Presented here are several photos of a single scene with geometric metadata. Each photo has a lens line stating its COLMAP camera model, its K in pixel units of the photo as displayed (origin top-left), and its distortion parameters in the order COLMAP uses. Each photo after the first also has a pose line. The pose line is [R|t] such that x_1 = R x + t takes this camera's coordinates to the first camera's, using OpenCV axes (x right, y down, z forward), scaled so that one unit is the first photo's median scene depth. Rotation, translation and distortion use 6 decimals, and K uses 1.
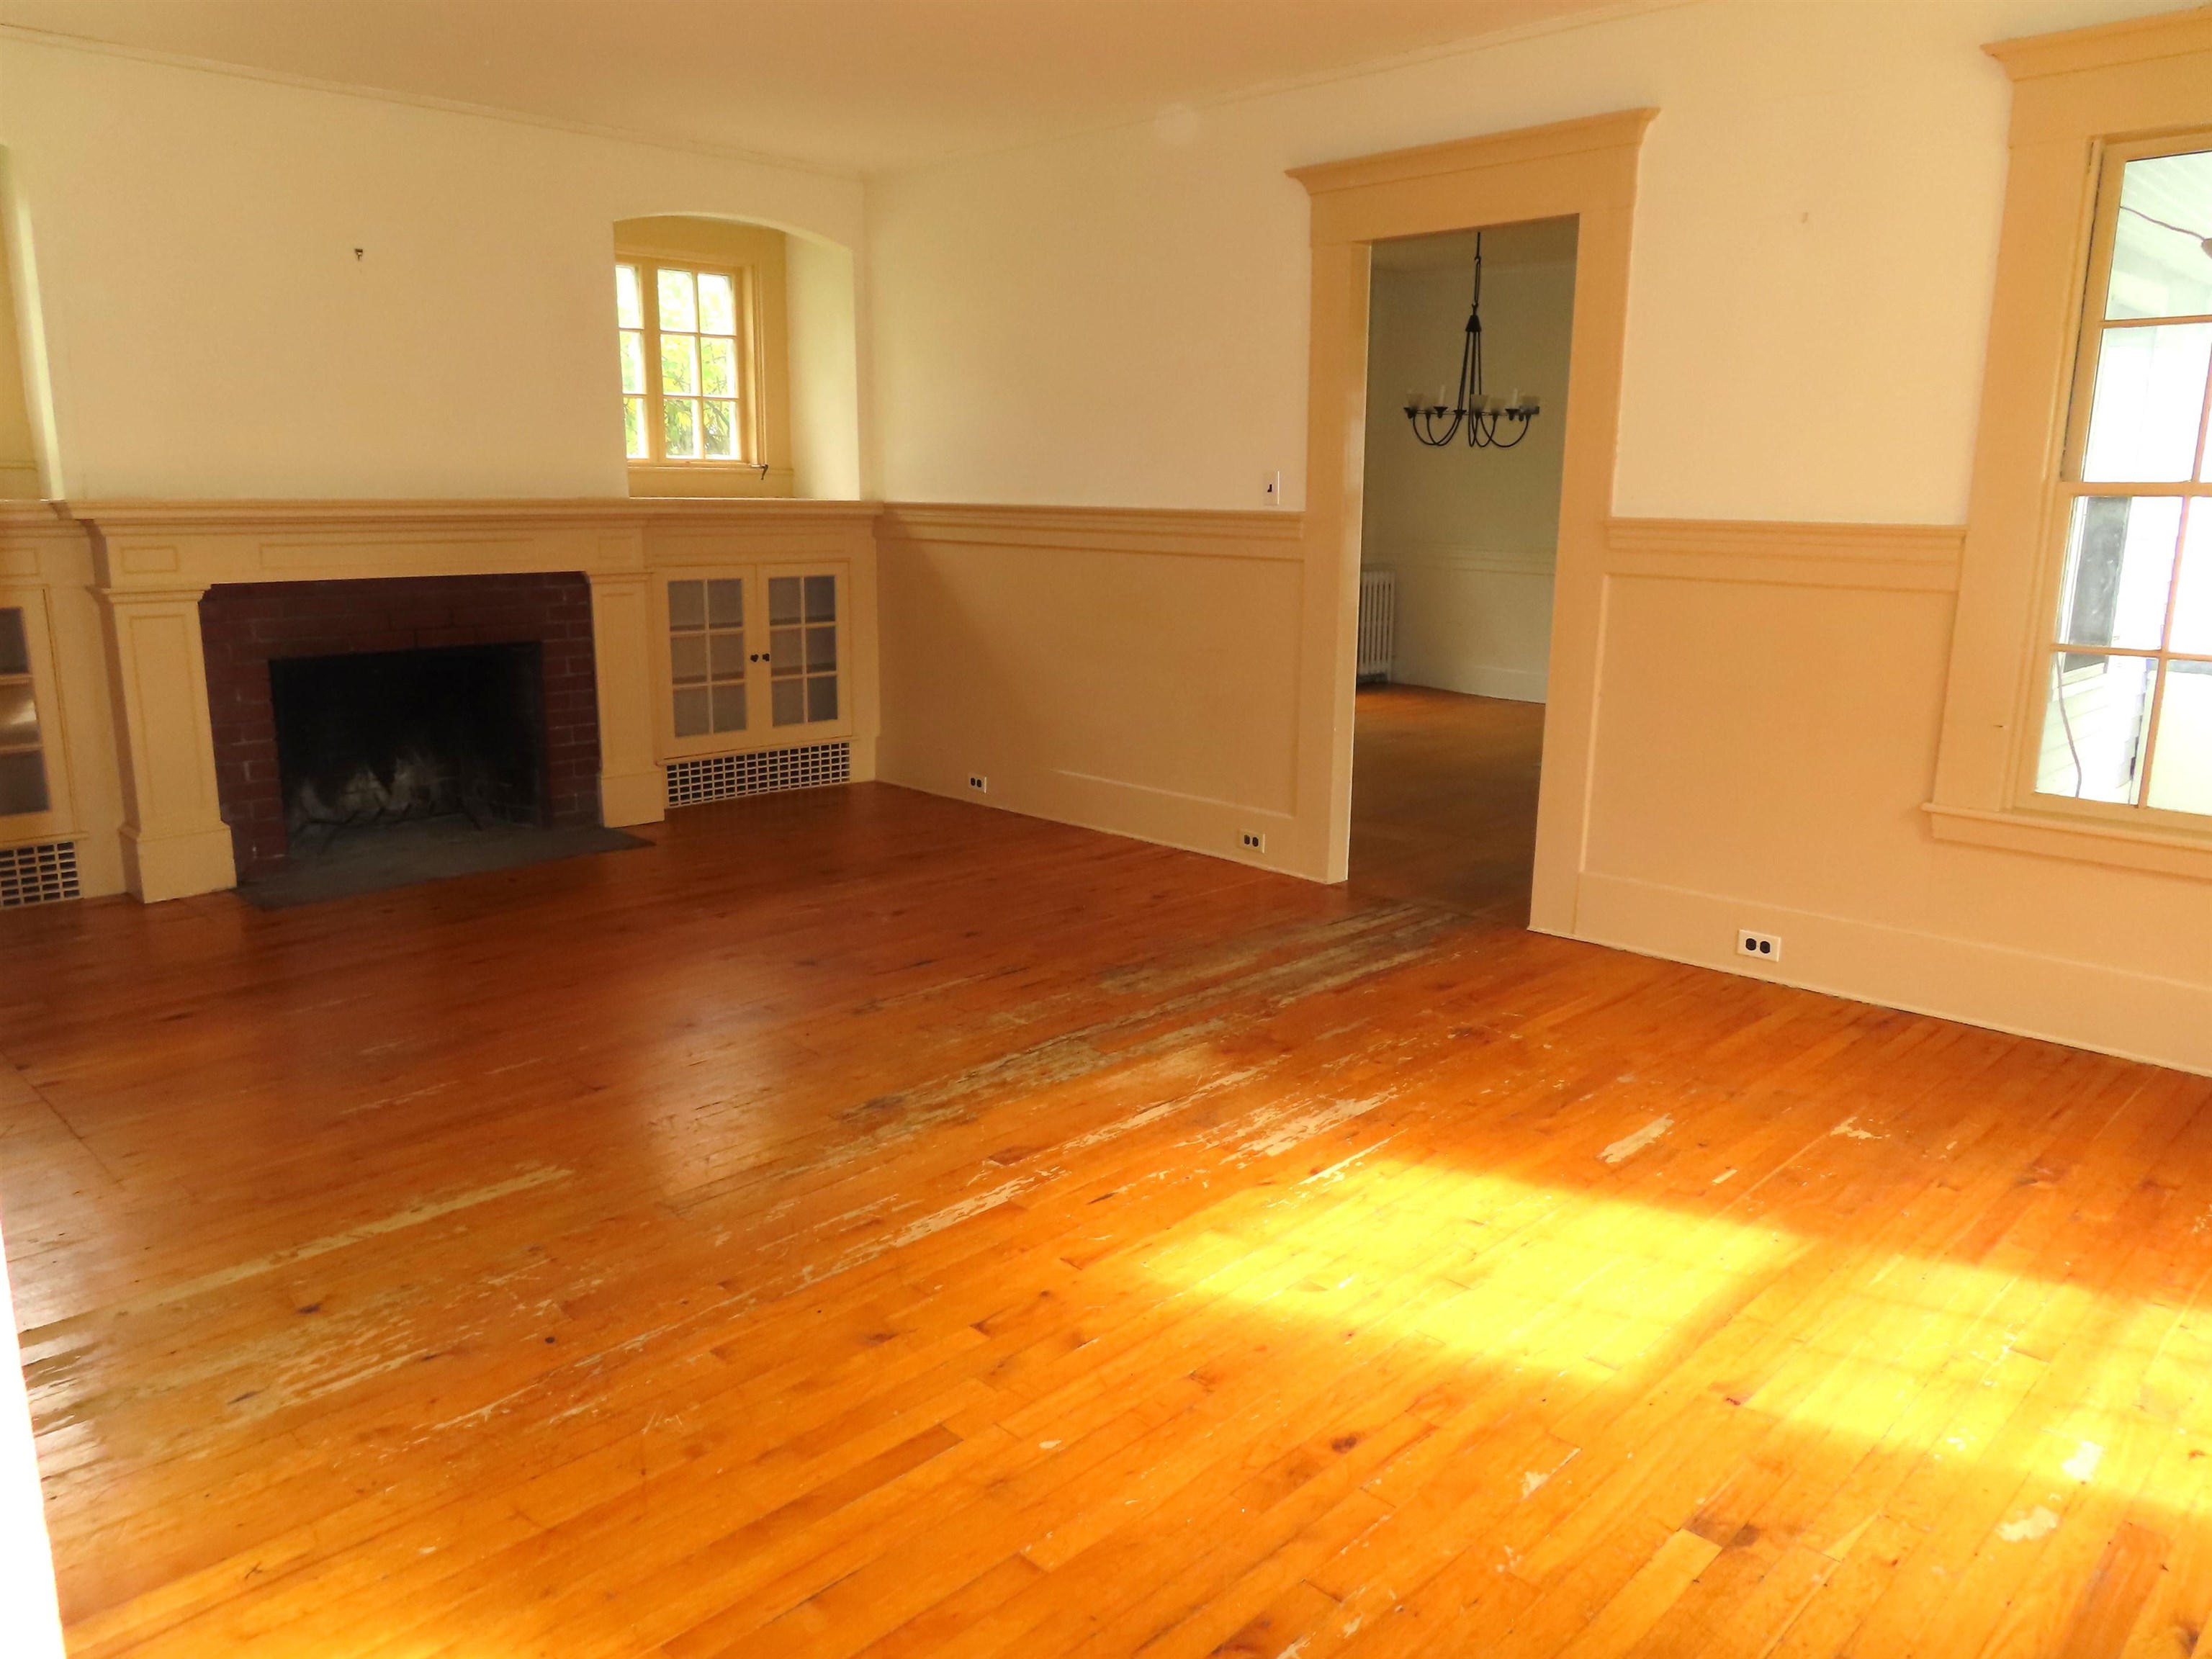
lens RADIAL K [[1595.6, 0, 1101.9], [0, 1595.6, 822.6], [0, 0, 1]] dist [-0.007330, 0.016018]
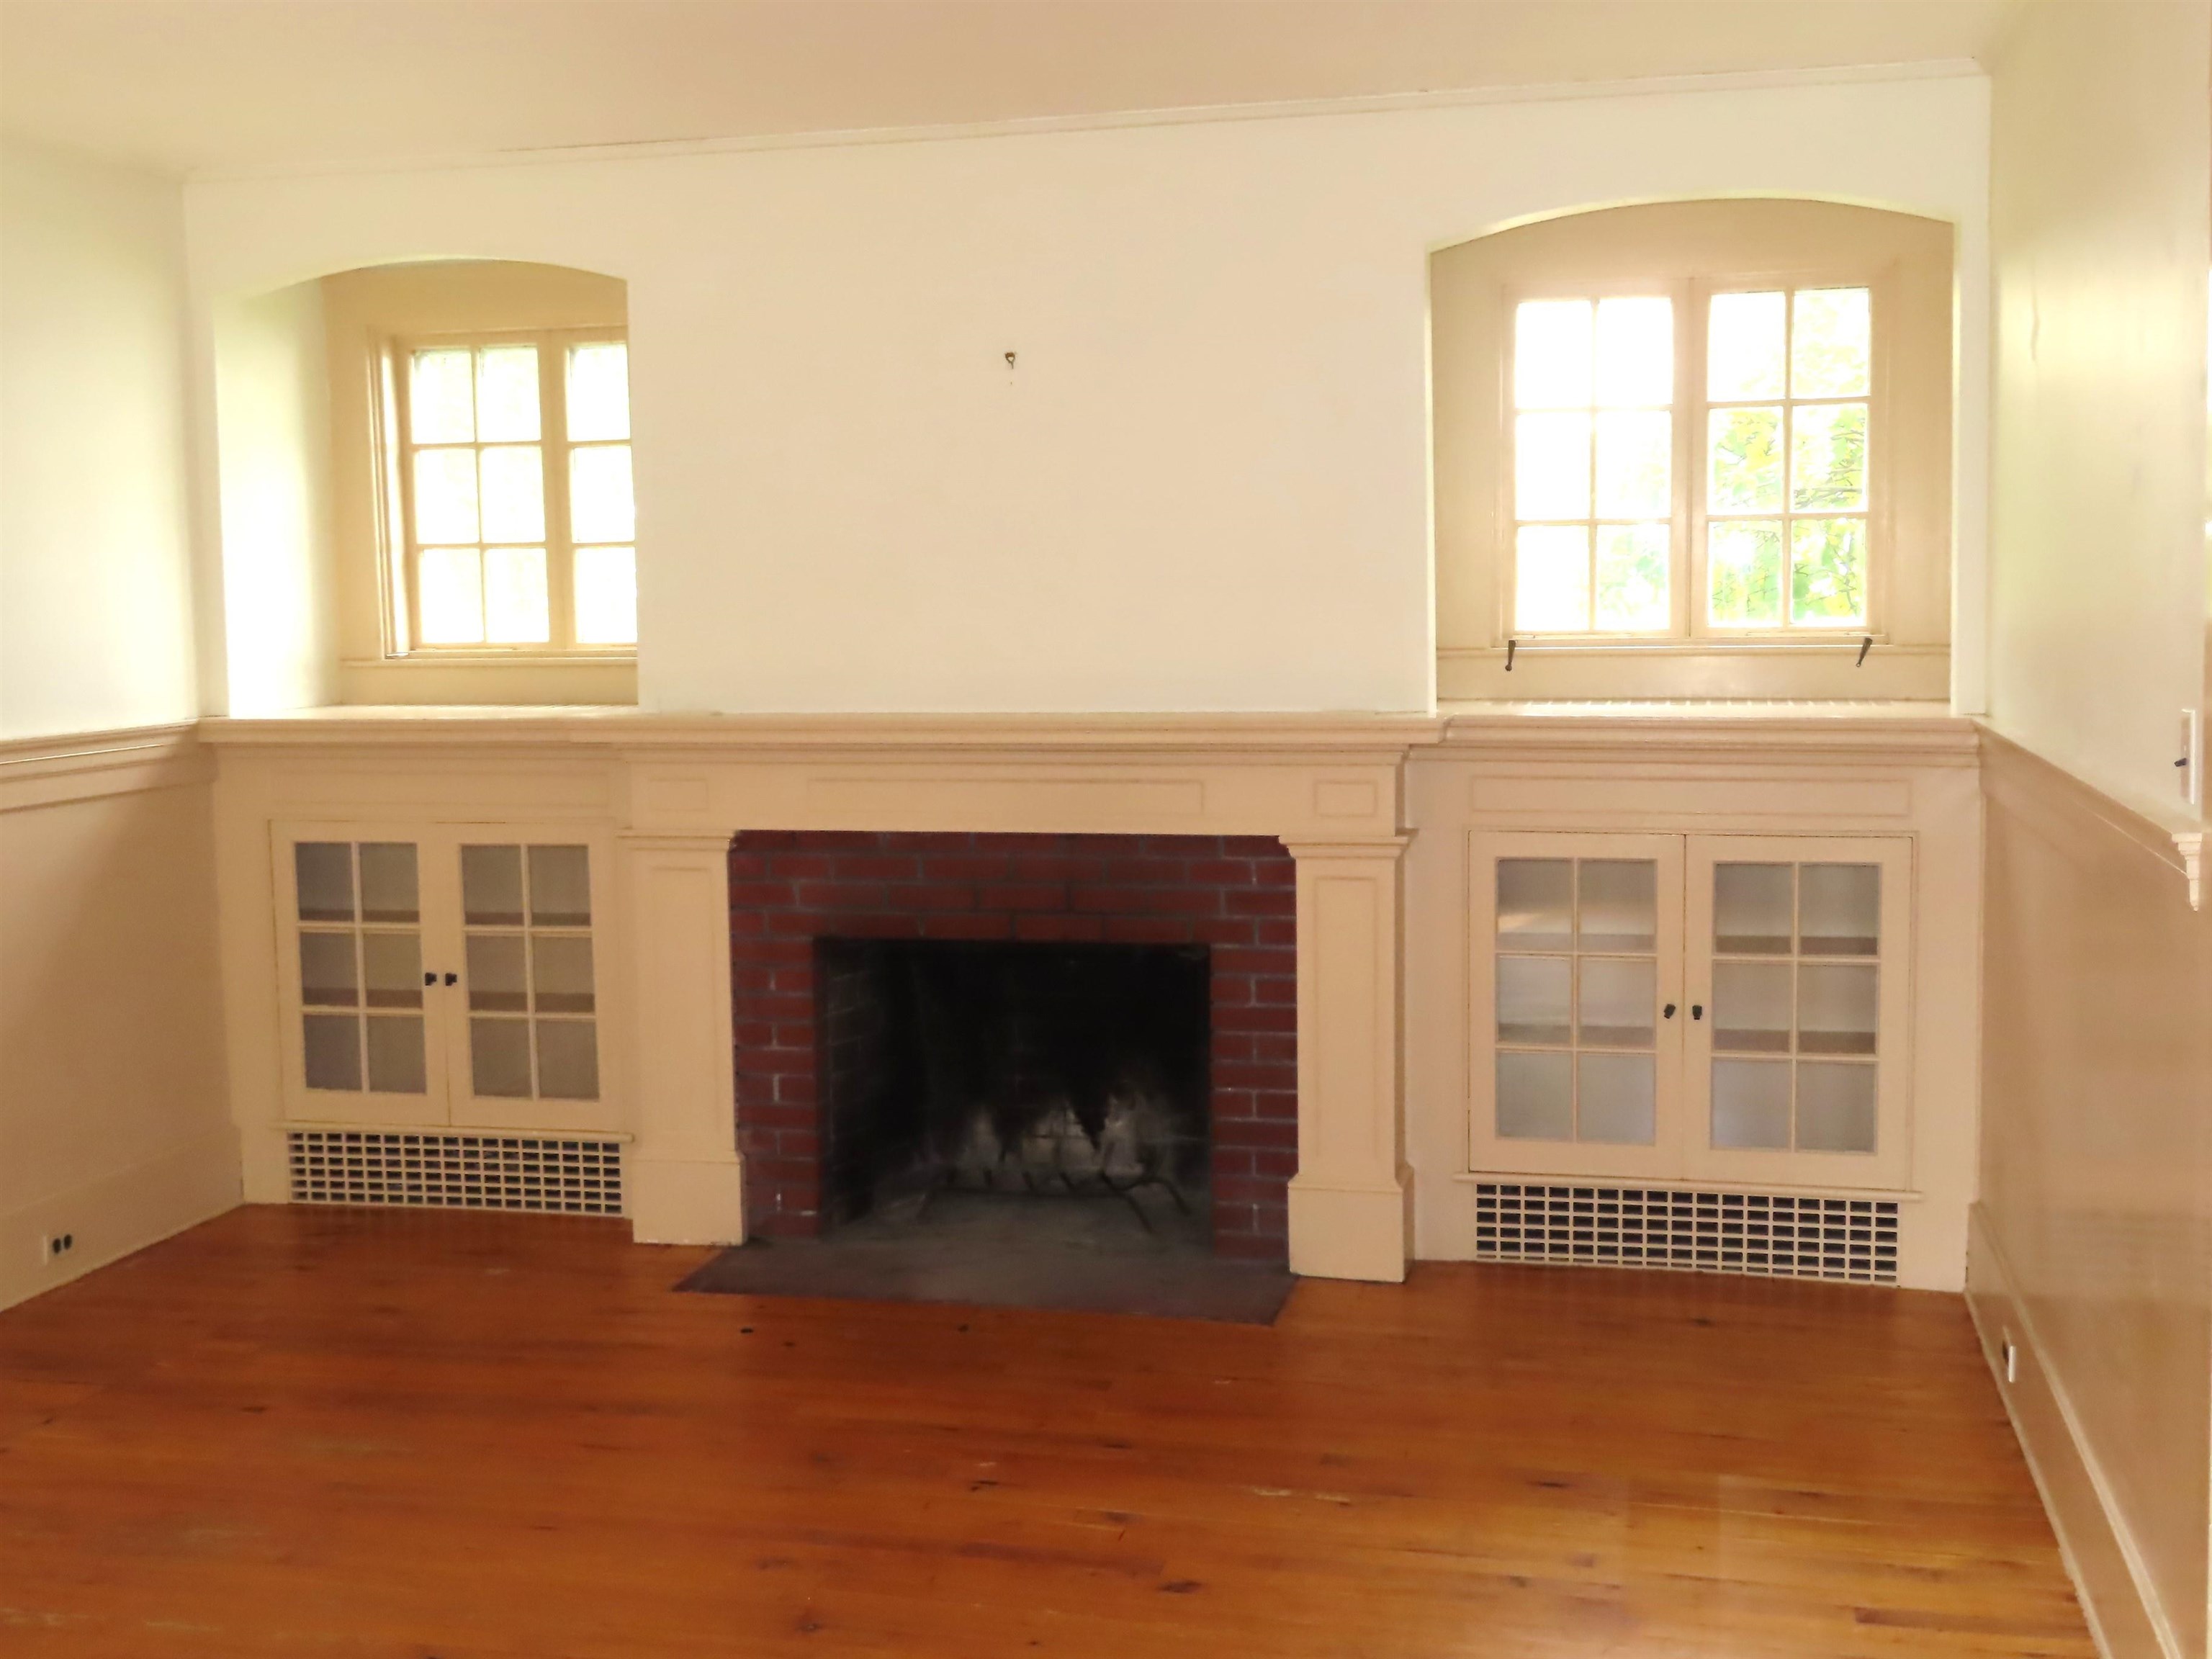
lens RADIAL K [[2450.2, 0, 1112.3], [0, 2450.2, 828.7], [0, 0, 1]] dist [0.000397, 0.000000]
pose [[0.514340, 0.068240, -0.854867, 0.485985], [-0.160989, 0.986790, -0.018089, -0.154996], [0.842340, 0.146928, 0.518531, 0.552388]]
